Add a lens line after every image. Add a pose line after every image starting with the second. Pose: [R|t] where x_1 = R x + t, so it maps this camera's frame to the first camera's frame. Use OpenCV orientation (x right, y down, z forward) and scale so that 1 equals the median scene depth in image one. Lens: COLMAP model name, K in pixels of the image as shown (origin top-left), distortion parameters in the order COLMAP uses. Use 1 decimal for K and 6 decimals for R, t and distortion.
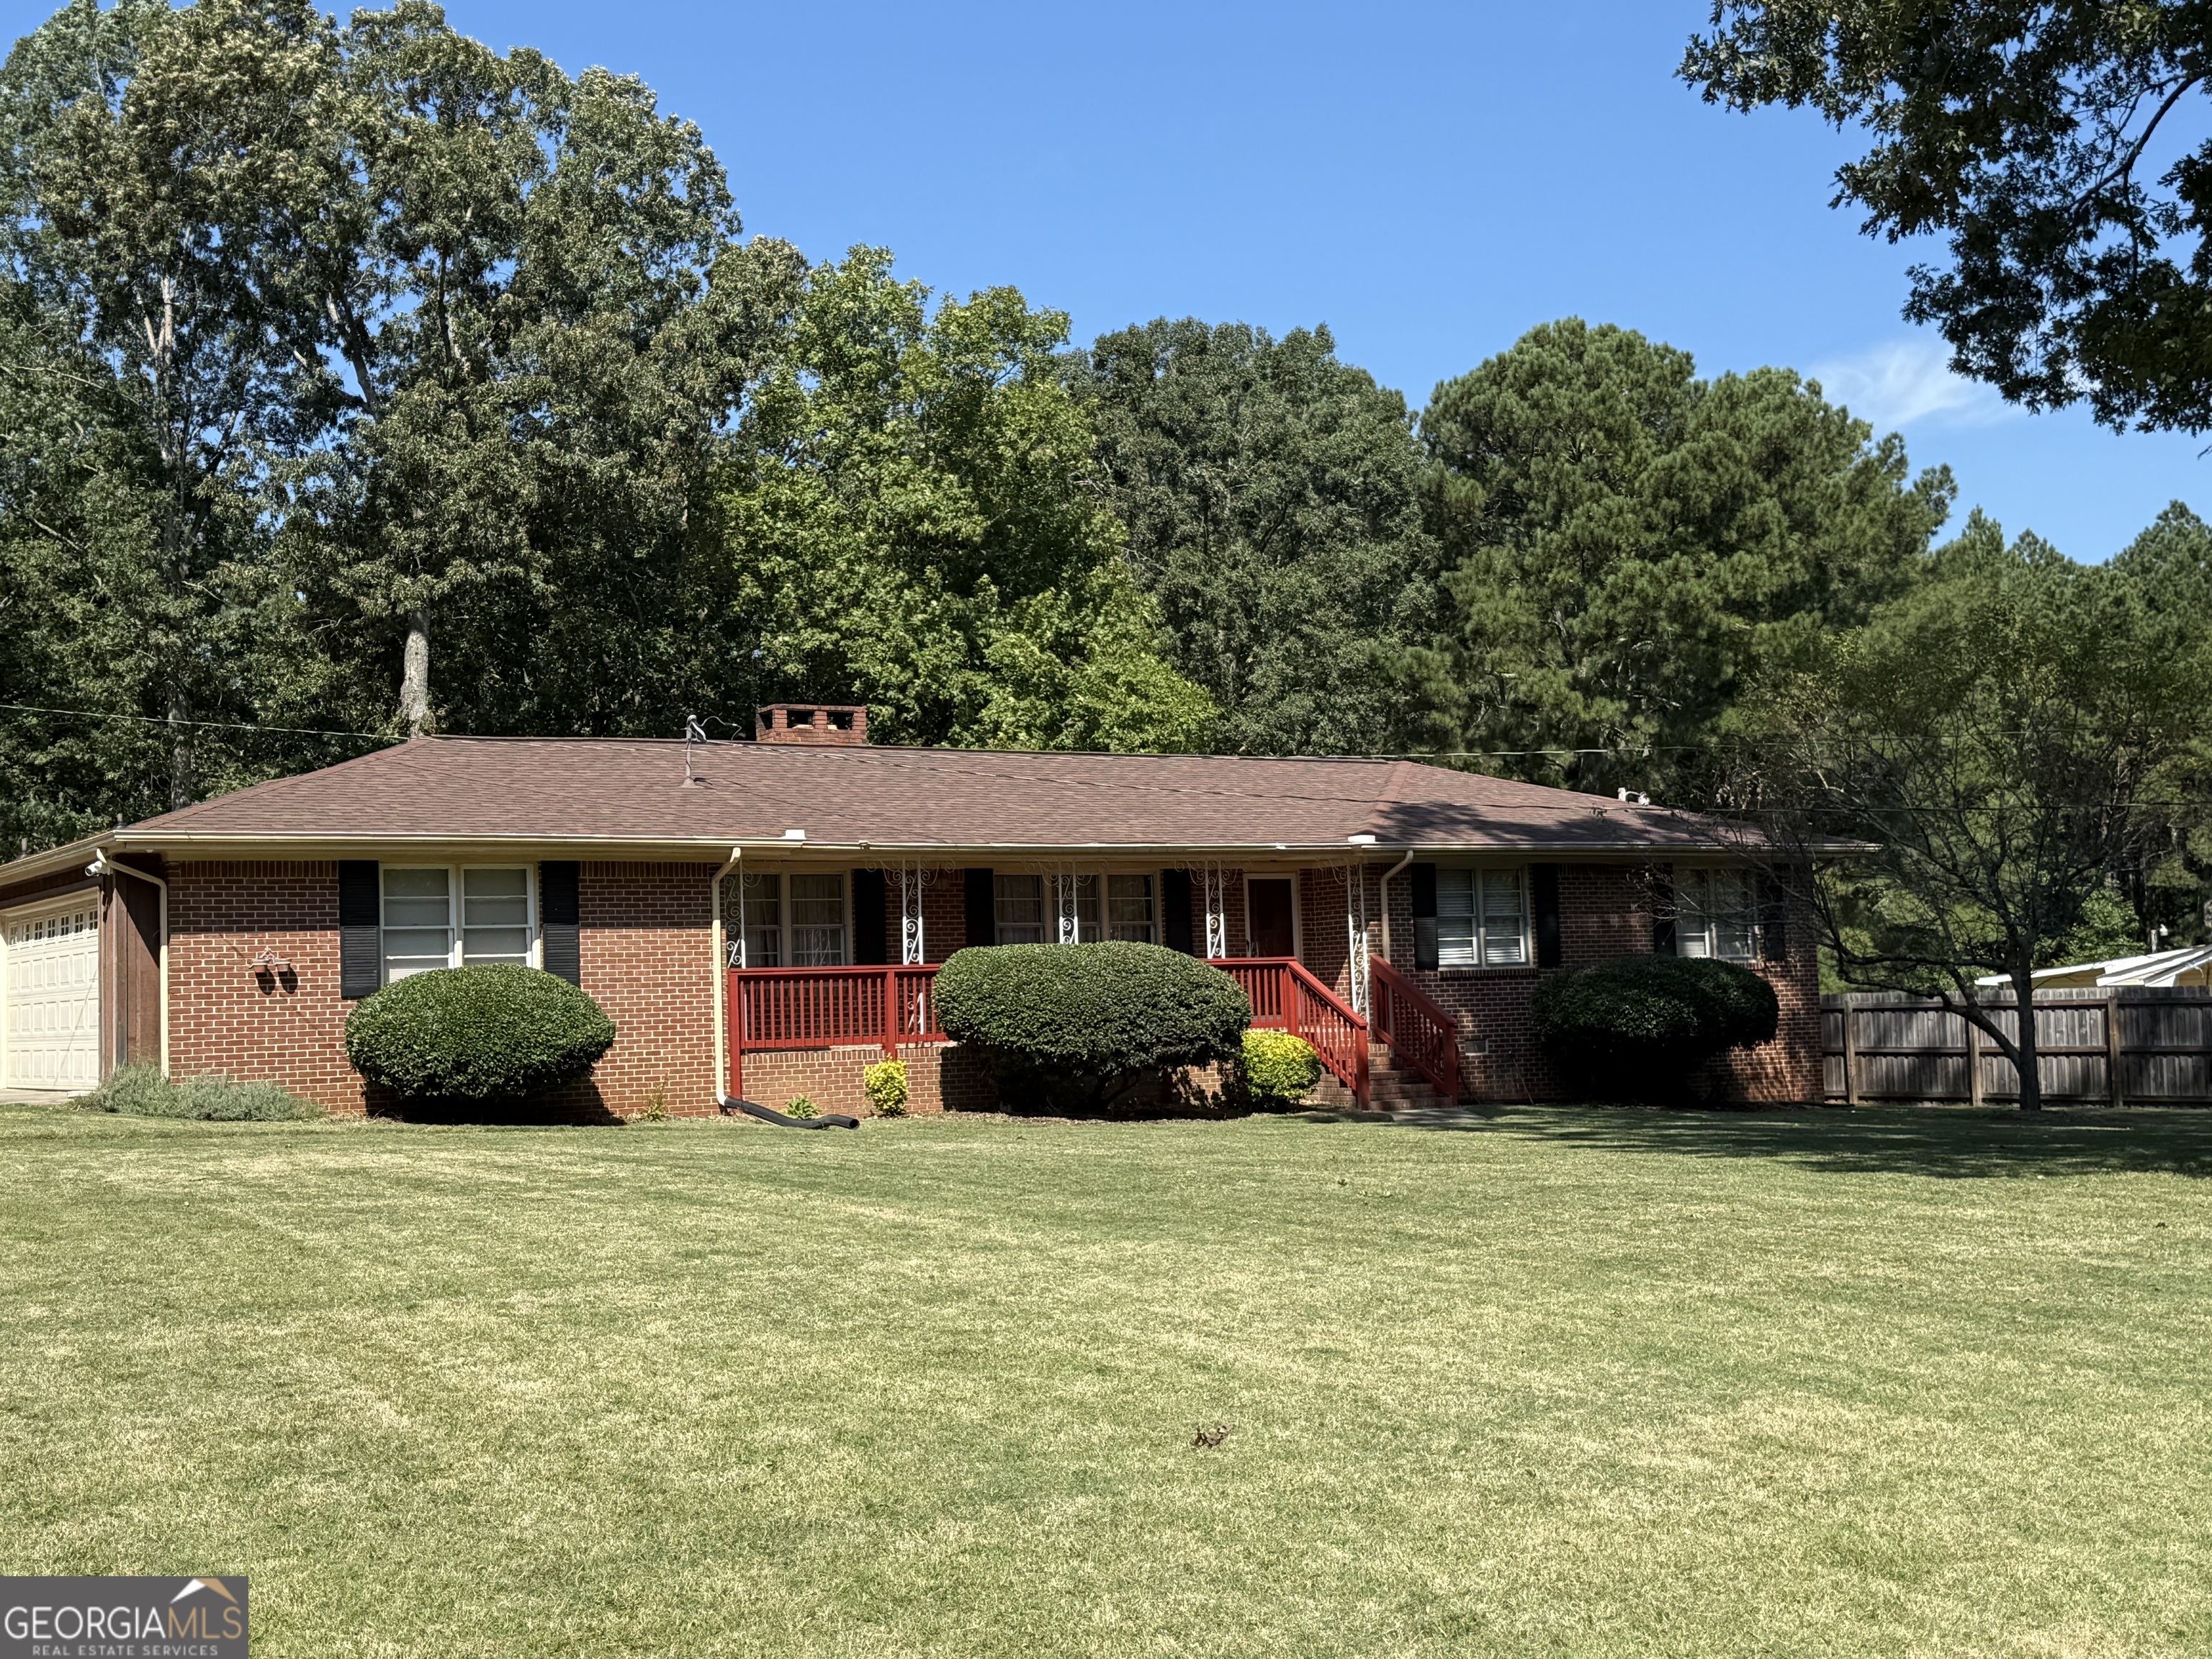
lens RADIAL K [[2707.0, 0, 1106.0], [0, 2707.0, 829.5], [0, 0, 1]] dist [0.024997, 0.006979]
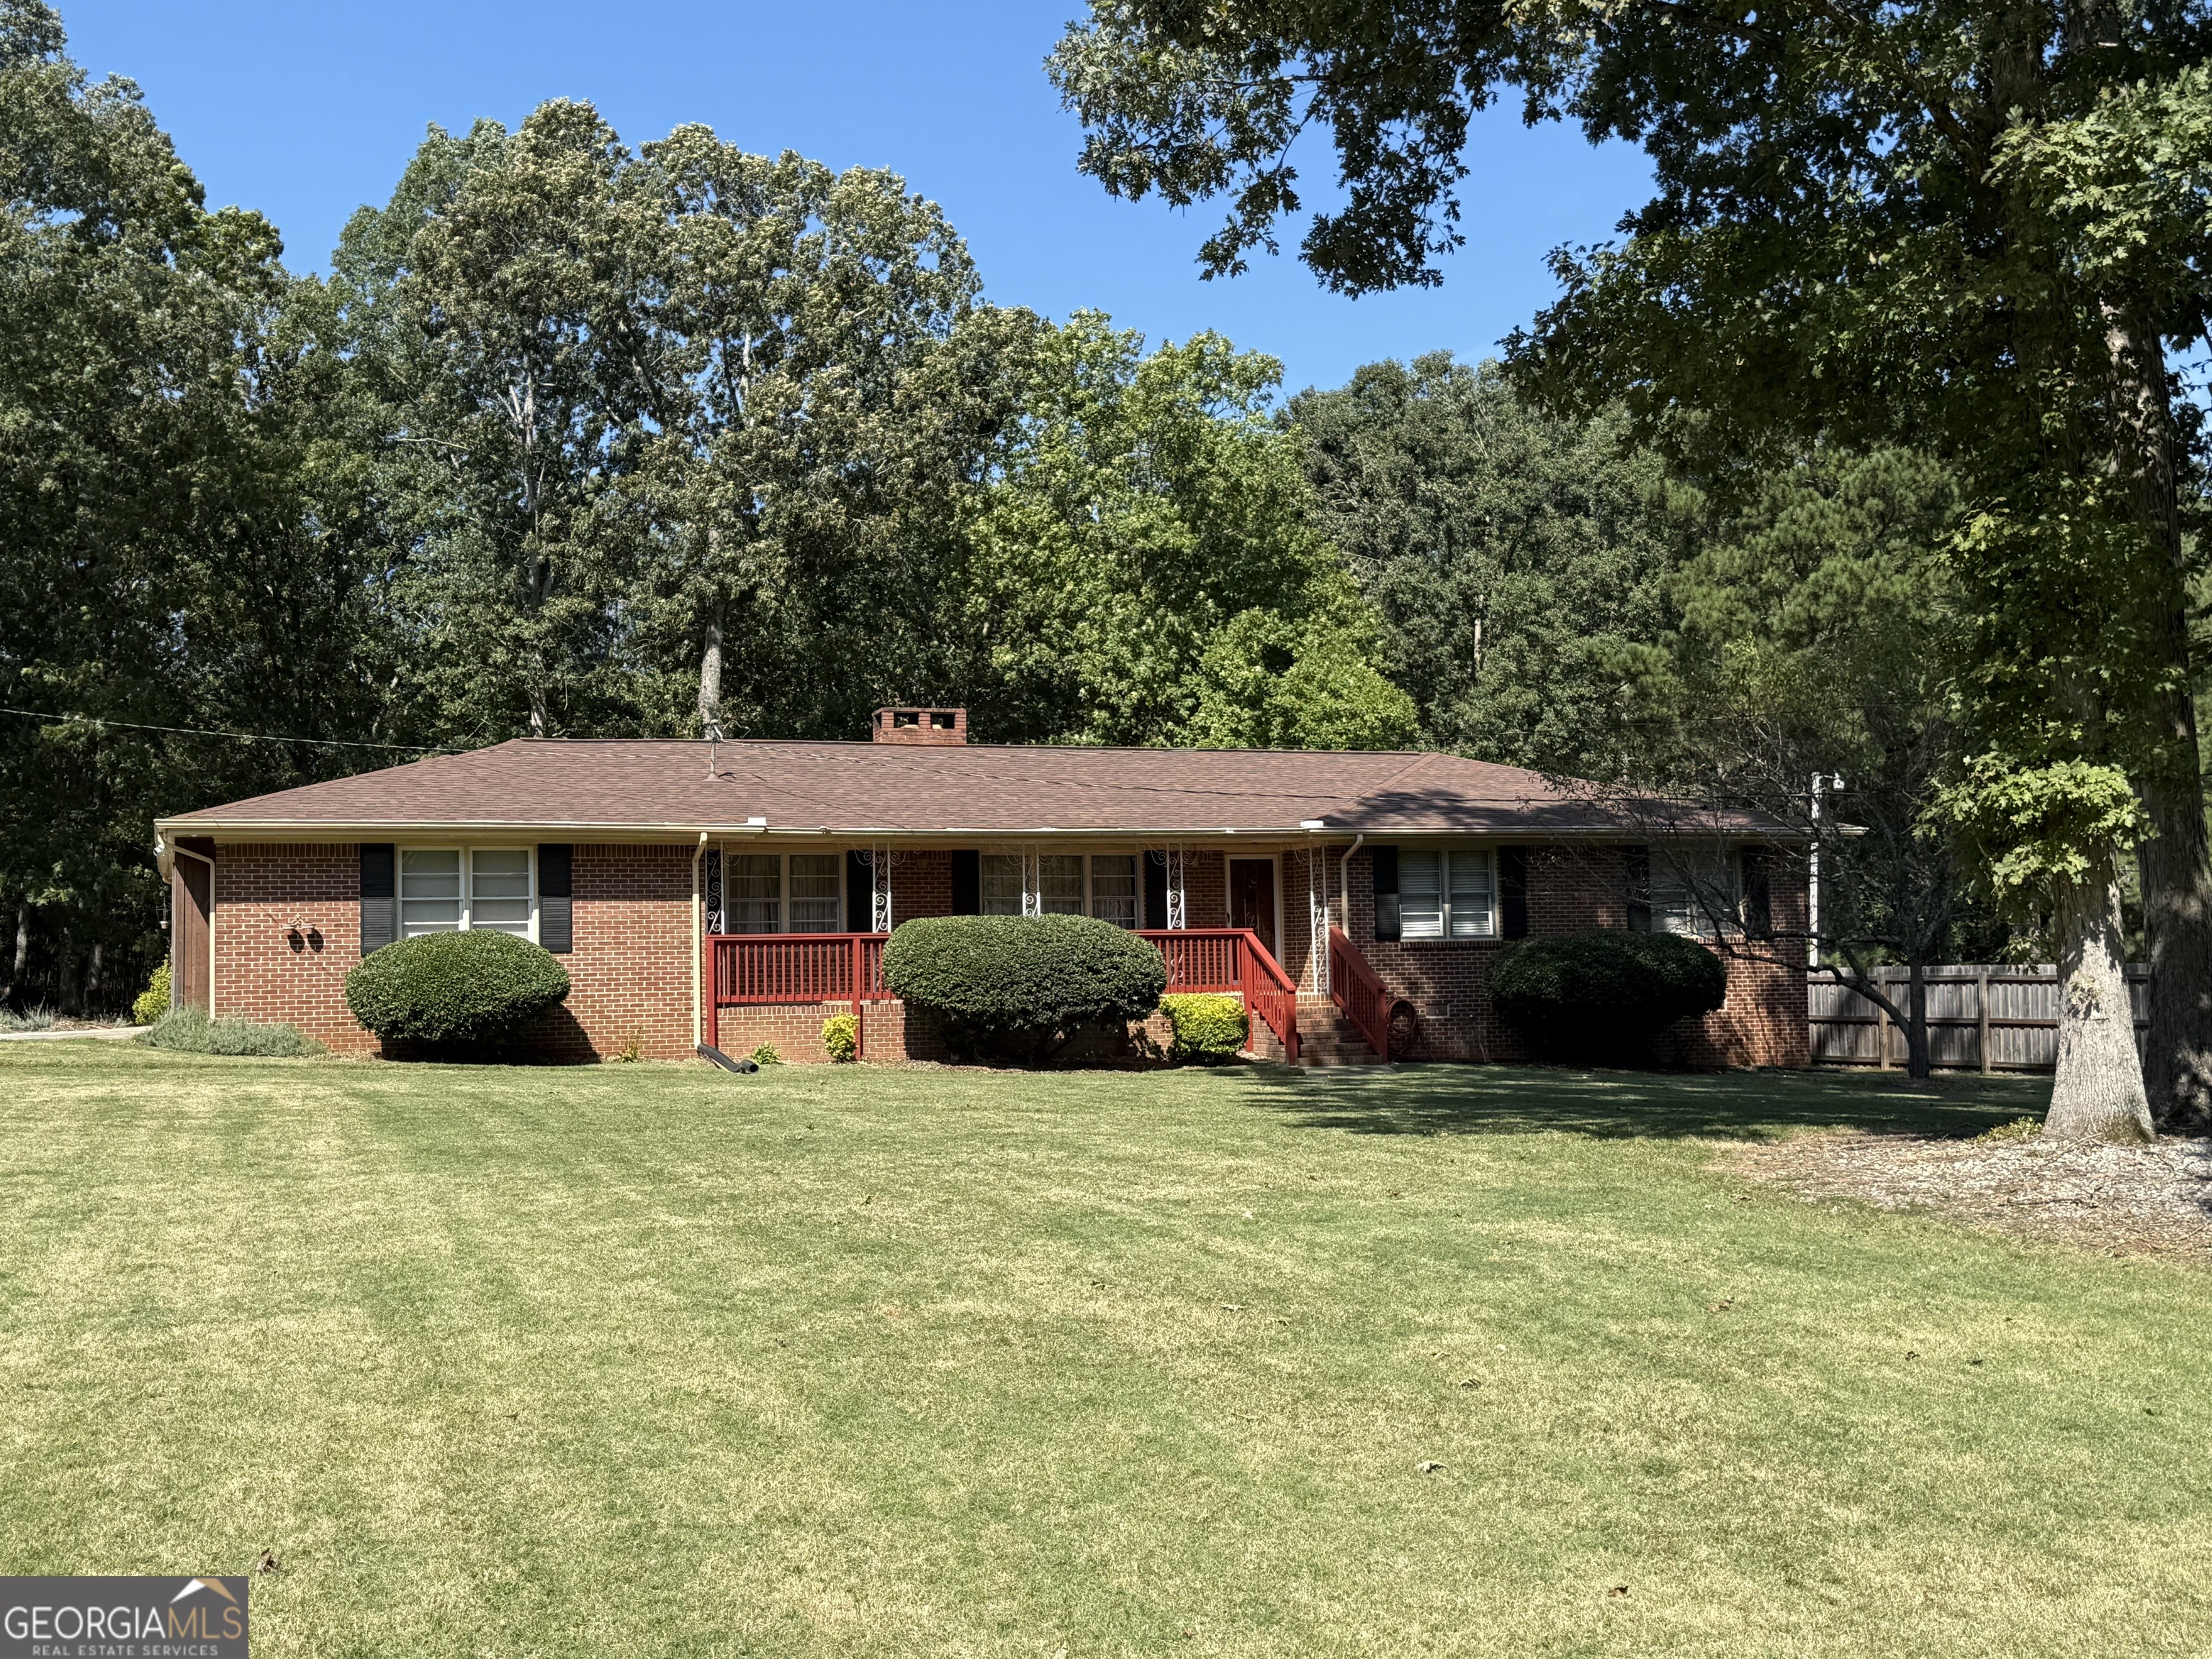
lens RADIAL K [[2450.6, 0, 1106.0], [0, 2450.6, 829.5], [0, 0, 1]] dist [-0.010580, 0.007556]
pose [[0.978400, -0.000290, -0.206722, 0.233744], [0.002006, 0.999965, 0.008093, -0.002724], [0.206713, -0.008333, 0.978366, -0.009748]]
